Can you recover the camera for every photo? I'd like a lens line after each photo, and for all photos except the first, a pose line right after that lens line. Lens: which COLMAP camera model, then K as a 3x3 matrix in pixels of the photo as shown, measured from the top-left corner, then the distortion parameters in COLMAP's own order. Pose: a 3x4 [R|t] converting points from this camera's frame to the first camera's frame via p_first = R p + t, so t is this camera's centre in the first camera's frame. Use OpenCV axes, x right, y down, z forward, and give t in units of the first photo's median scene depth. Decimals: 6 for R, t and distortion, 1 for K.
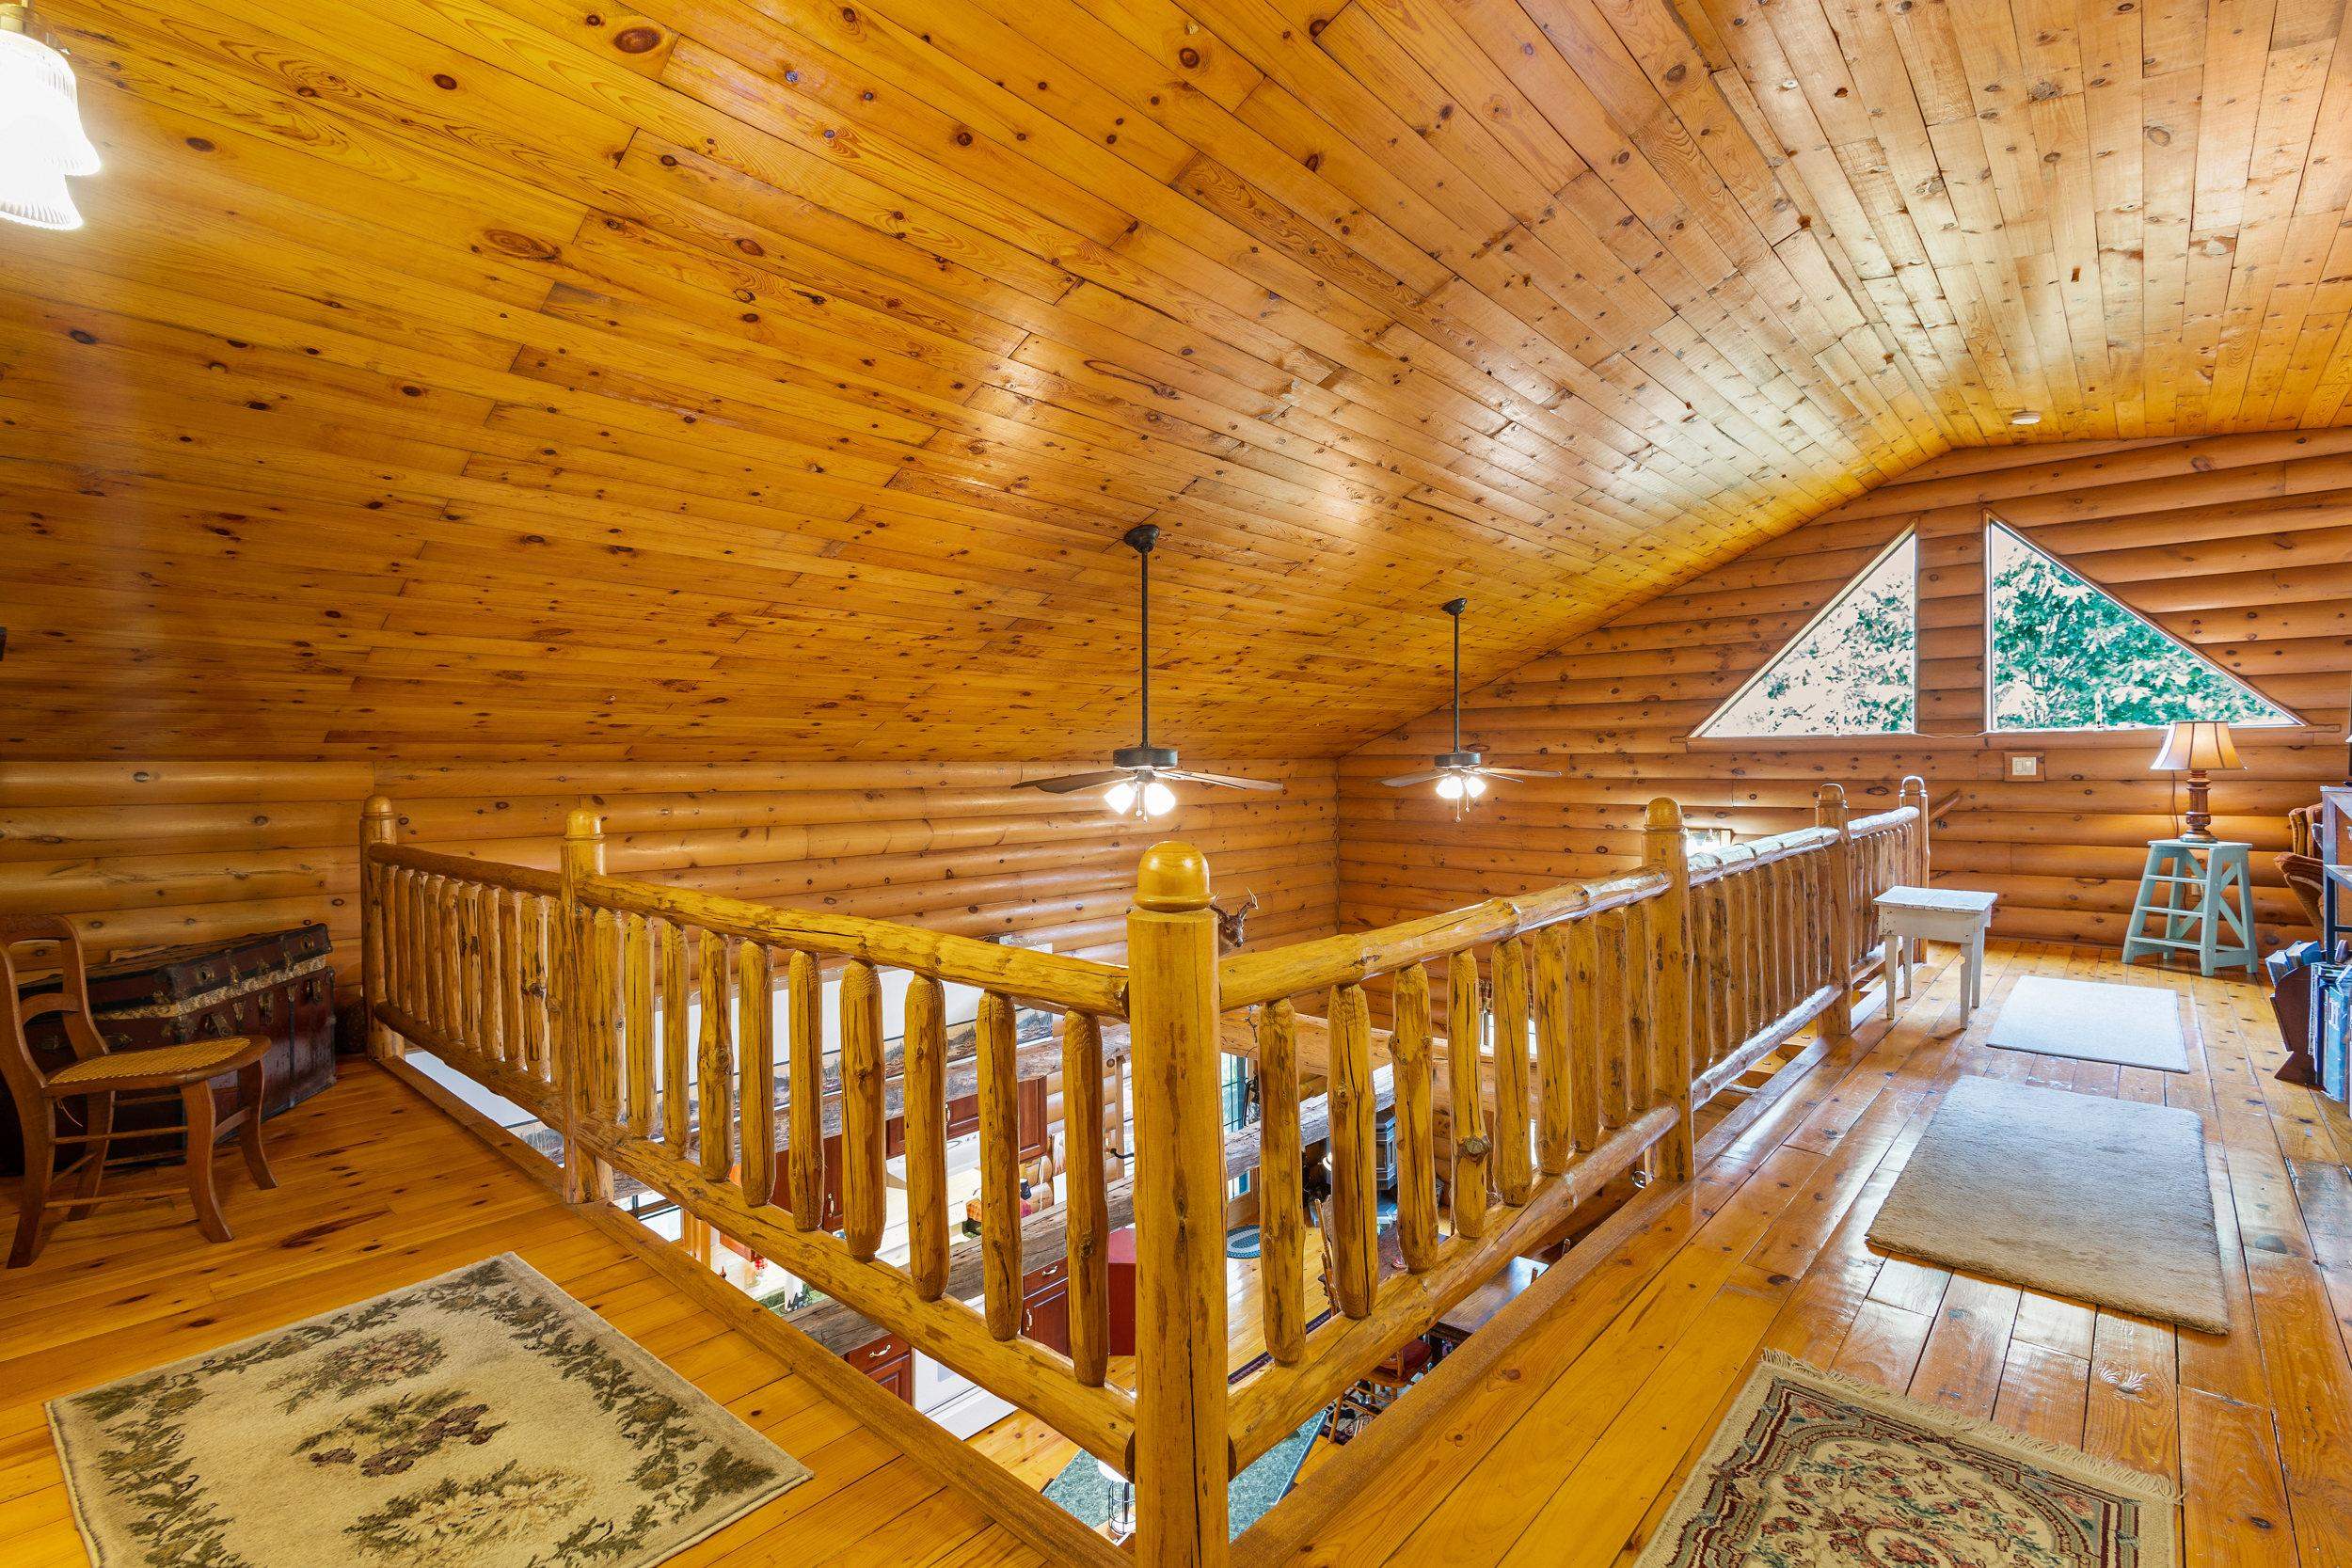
lens RADIAL K [[1080.2, 0, 1159.7], [0, 1080.2, 772.3], [0, 0, 1]] dist [0.012428, -0.004576]
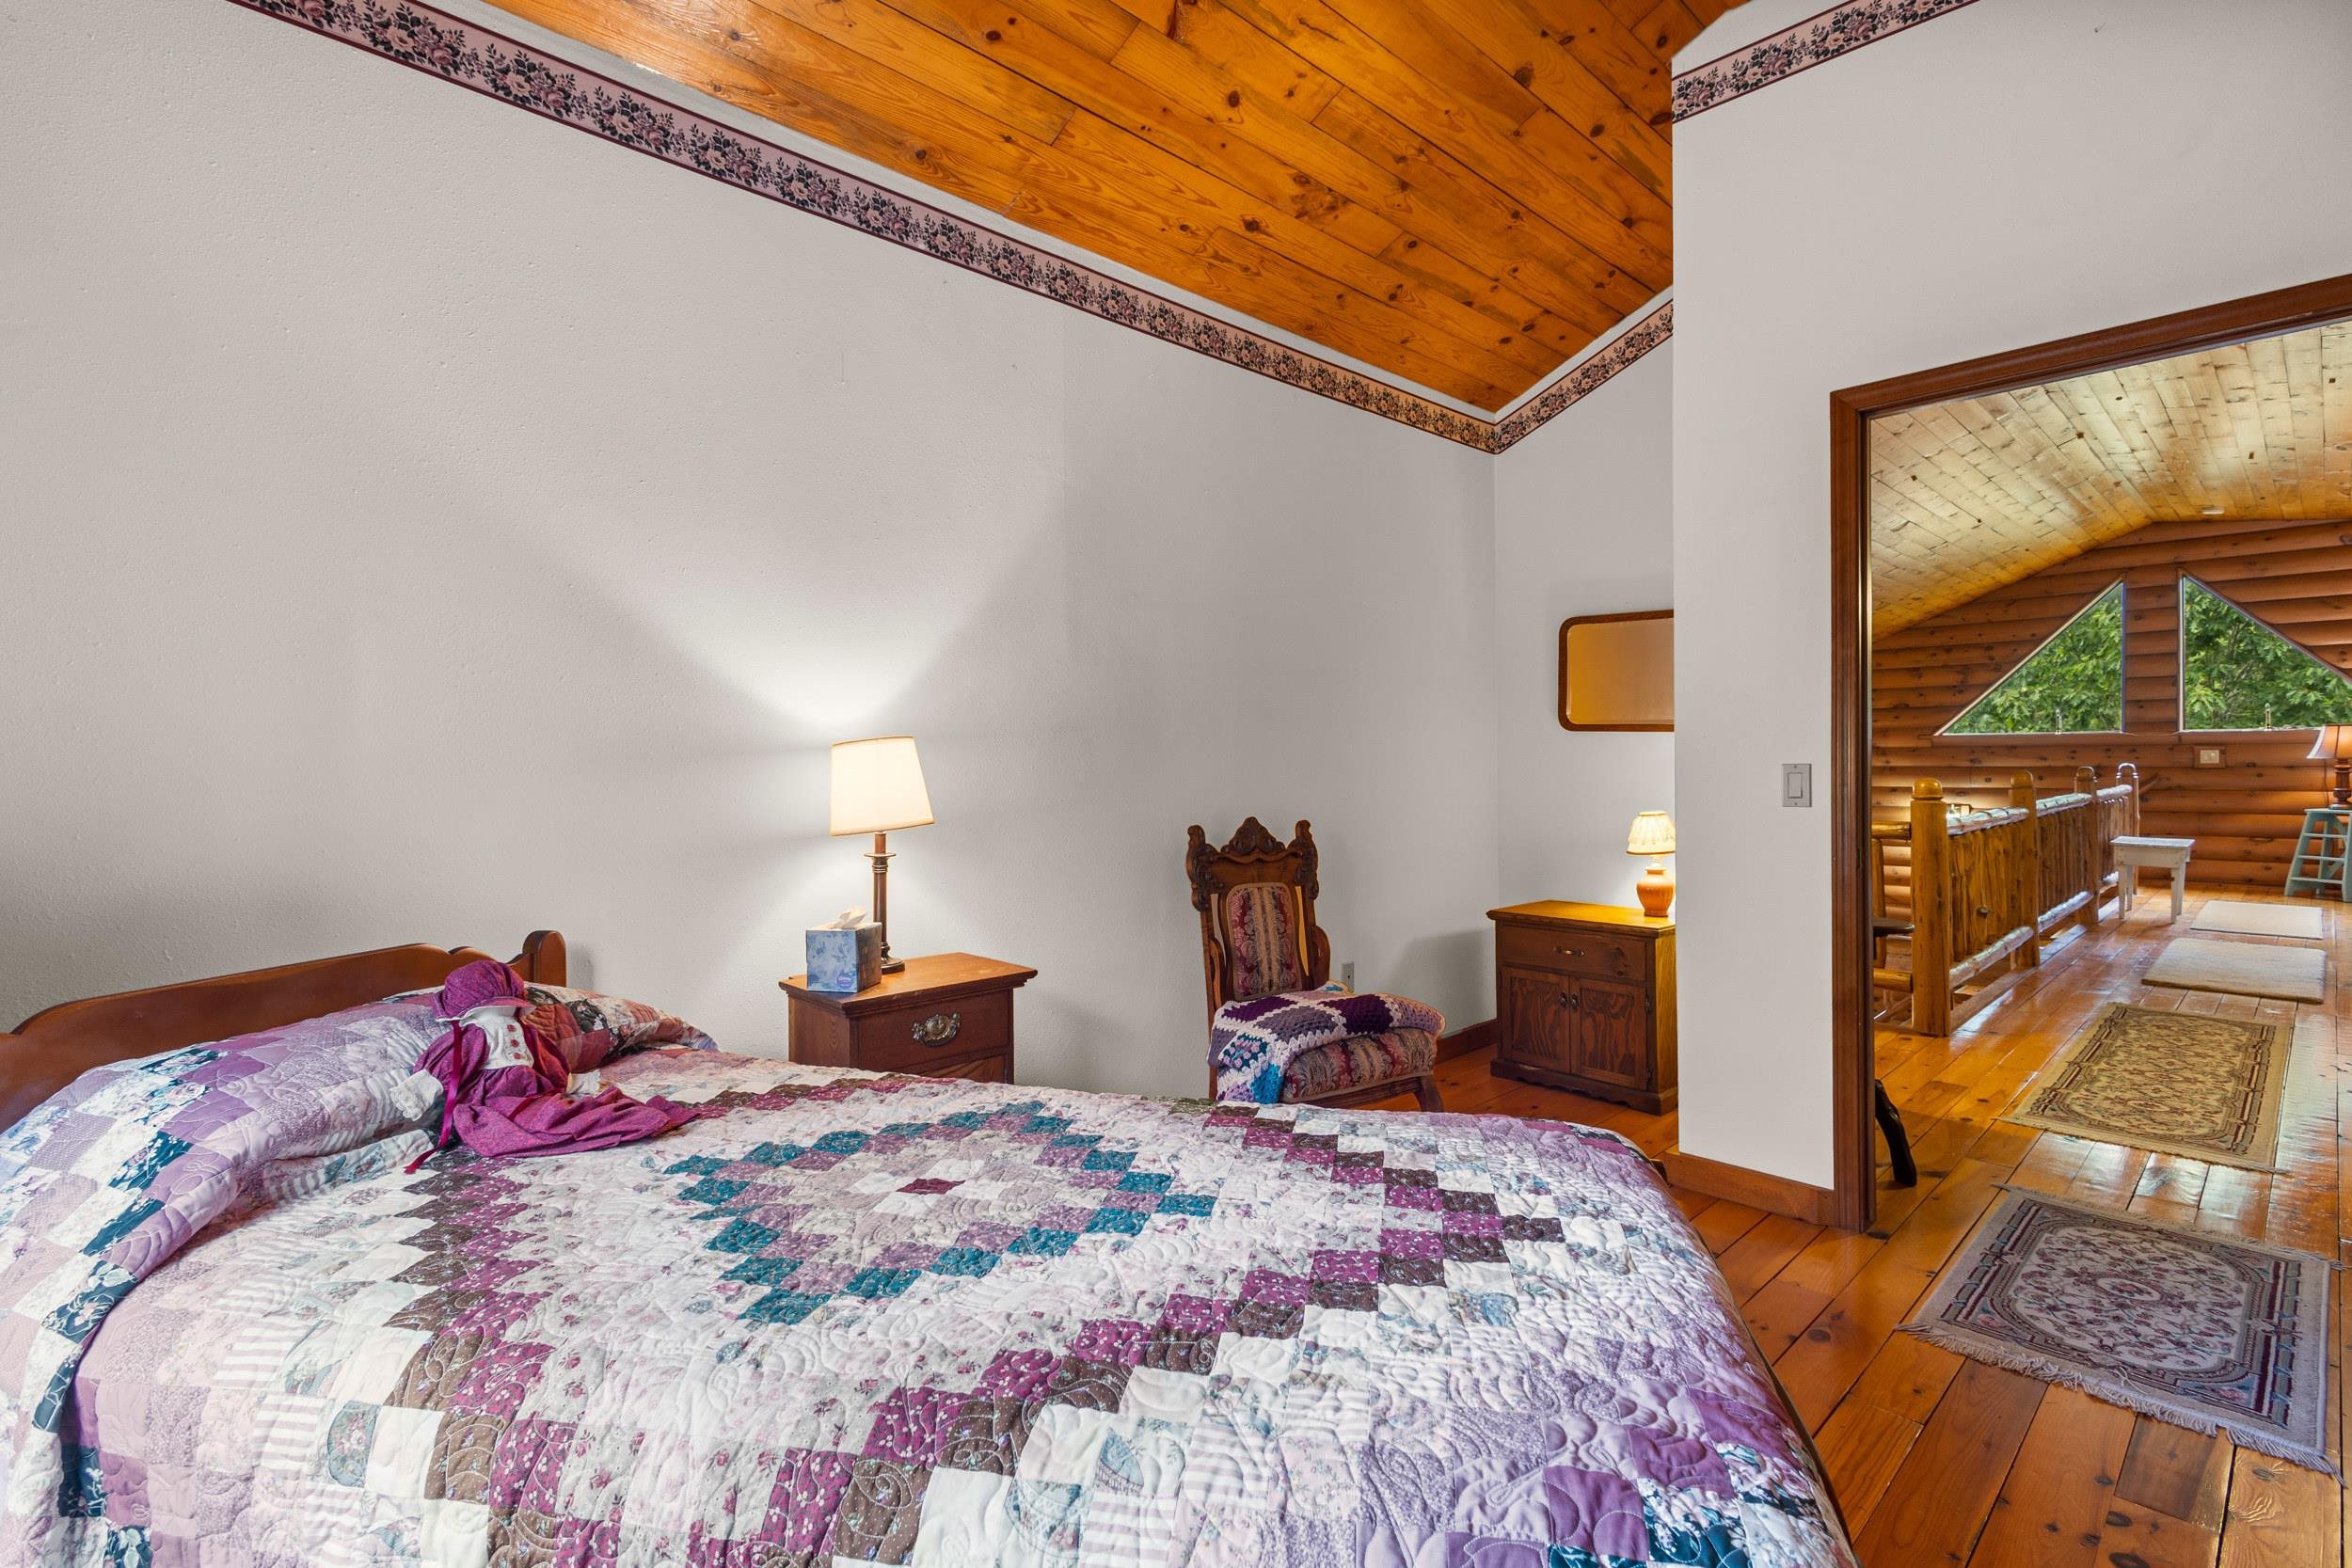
lens RADIAL K [[1080.2, 0, 1166.5], [0, 1080.2, 772.3], [0, 0, 1]] dist [0.012428, -0.004576]
pose [[0.996408, -0.001139, -0.084676, -0.402185], [0.001780, 0.999970, 0.007493, 0.001420], [0.084665, -0.007617, 0.996380, -0.482926]]
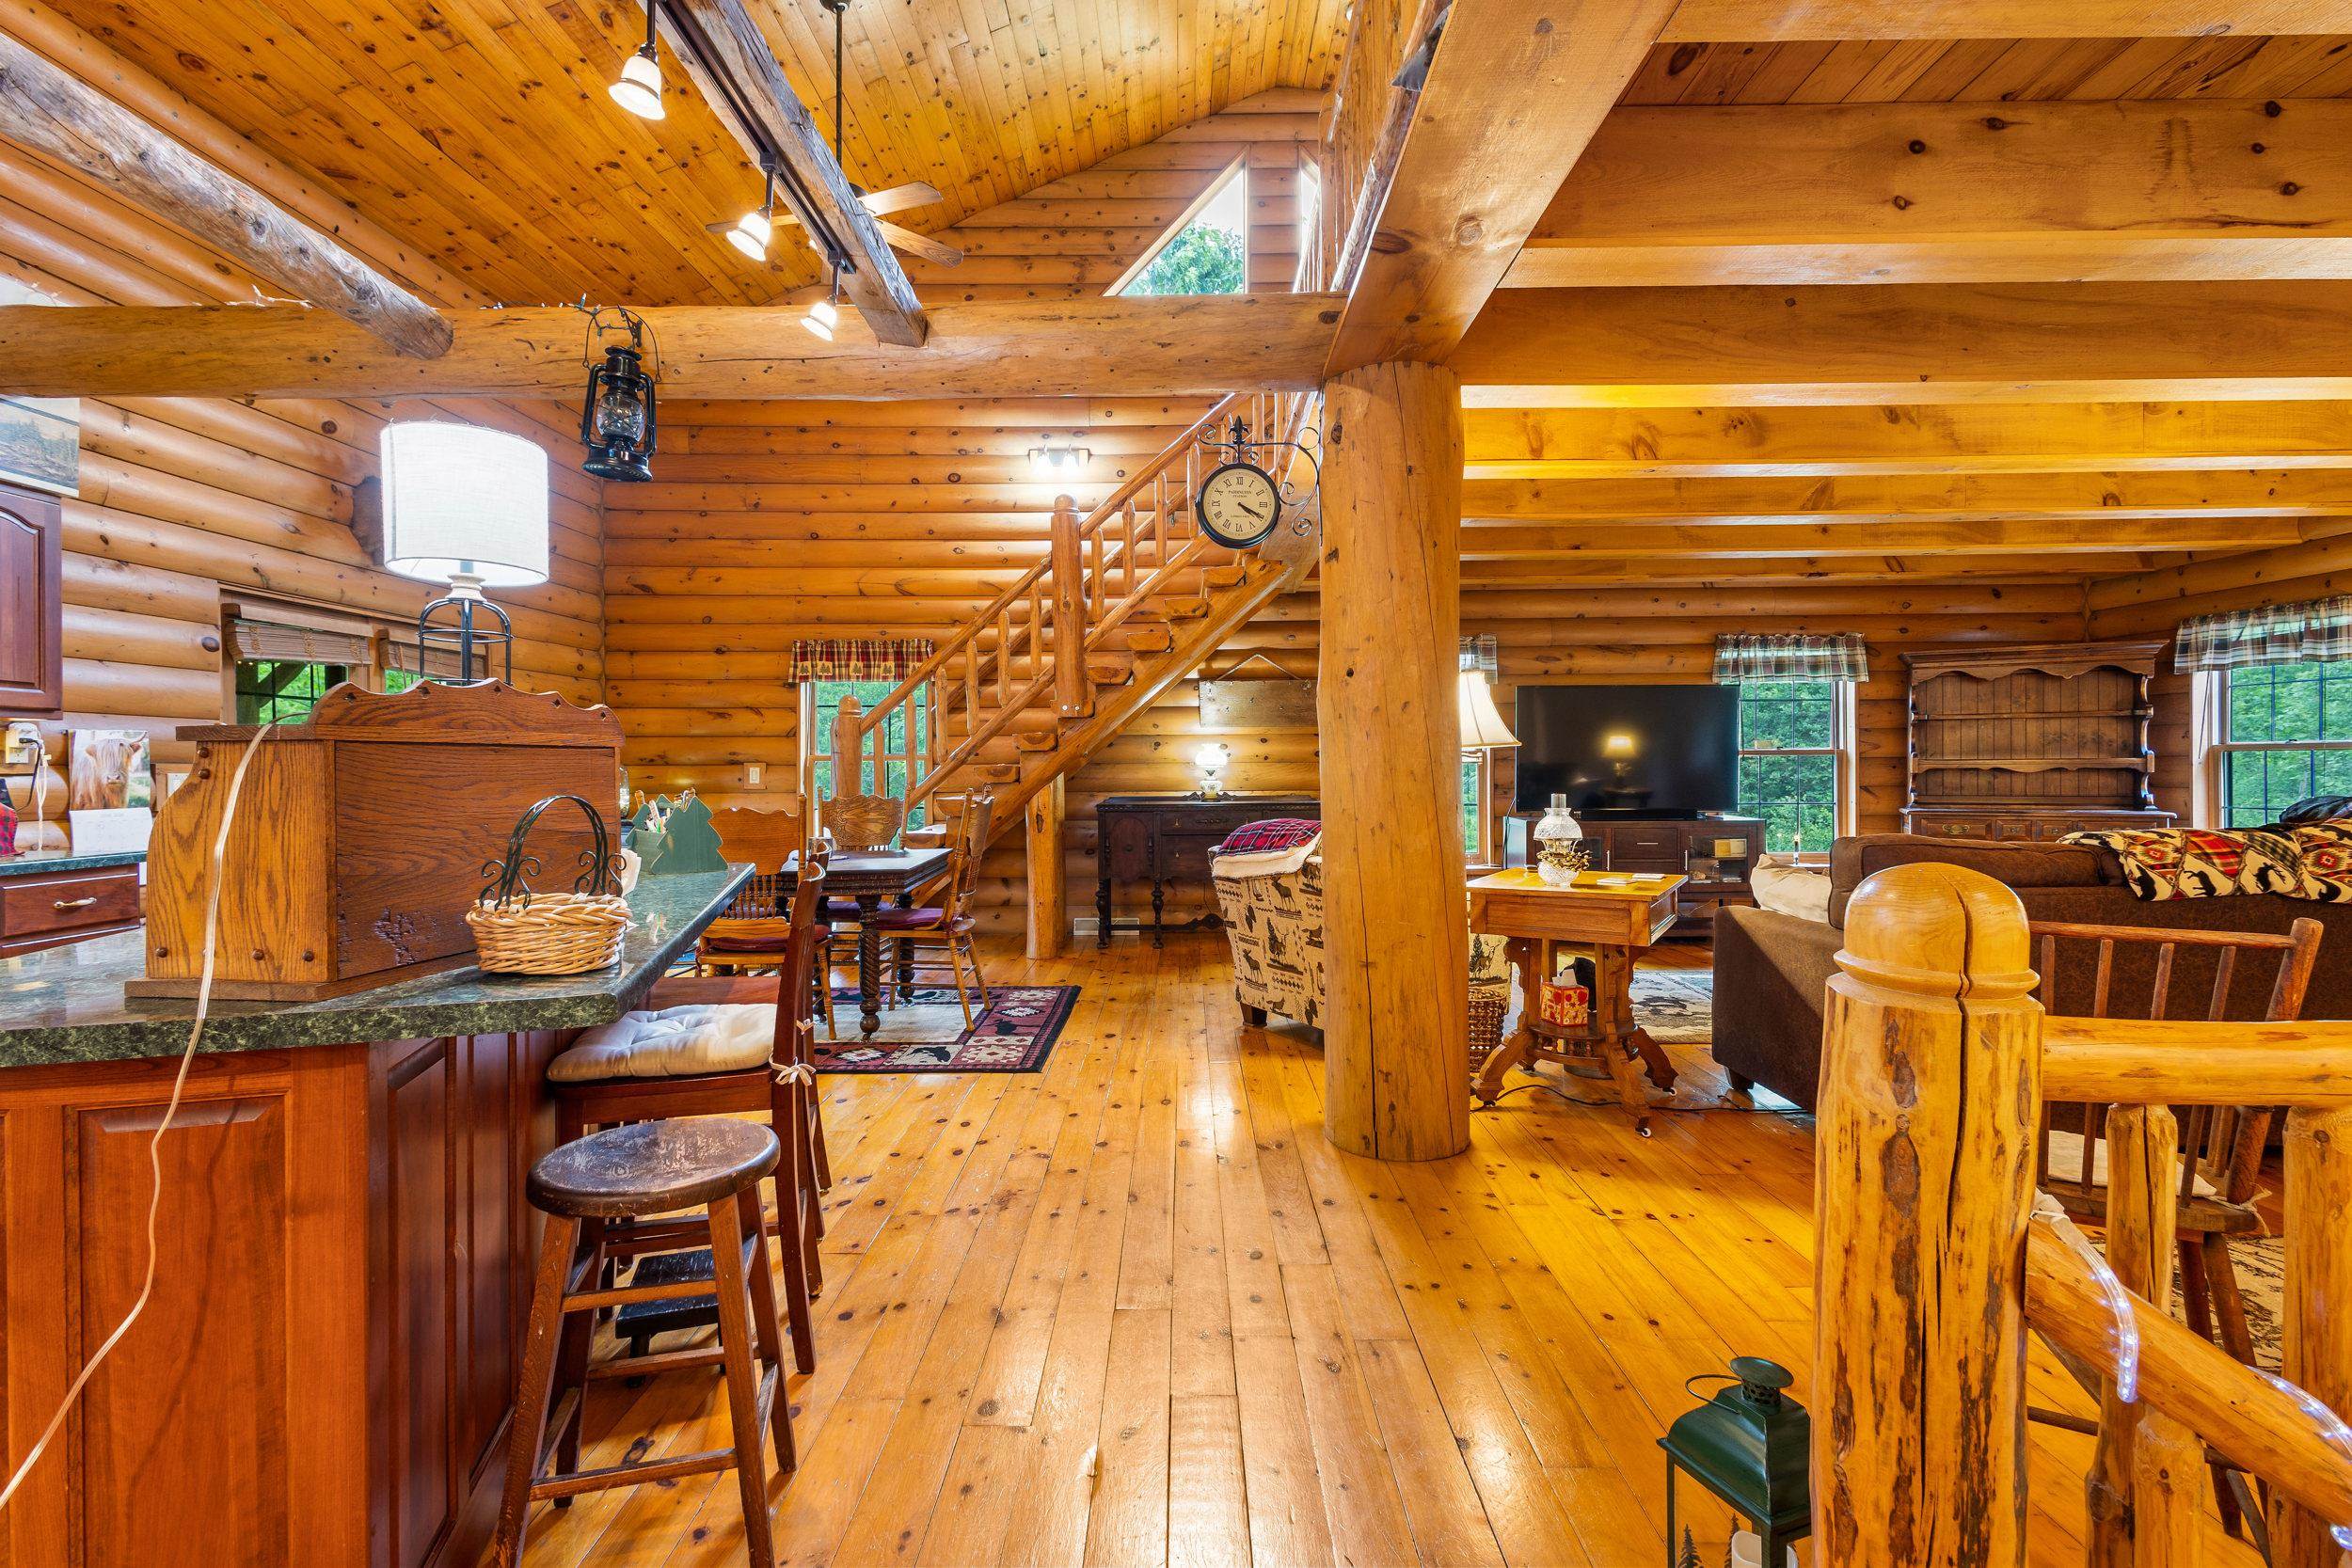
lens RADIAL K [[1080.2, 0, 1173.8], [0, 1080.2, 768.7], [0, 0, 1]] dist [0.012428, -0.004576]
pose [[0.741304, 0.003247, 0.671162, -0.063413], [0.000730, 0.999984, -0.005644, 0.401939], [-0.671169, 0.004675, 0.741289, 0.293037]]
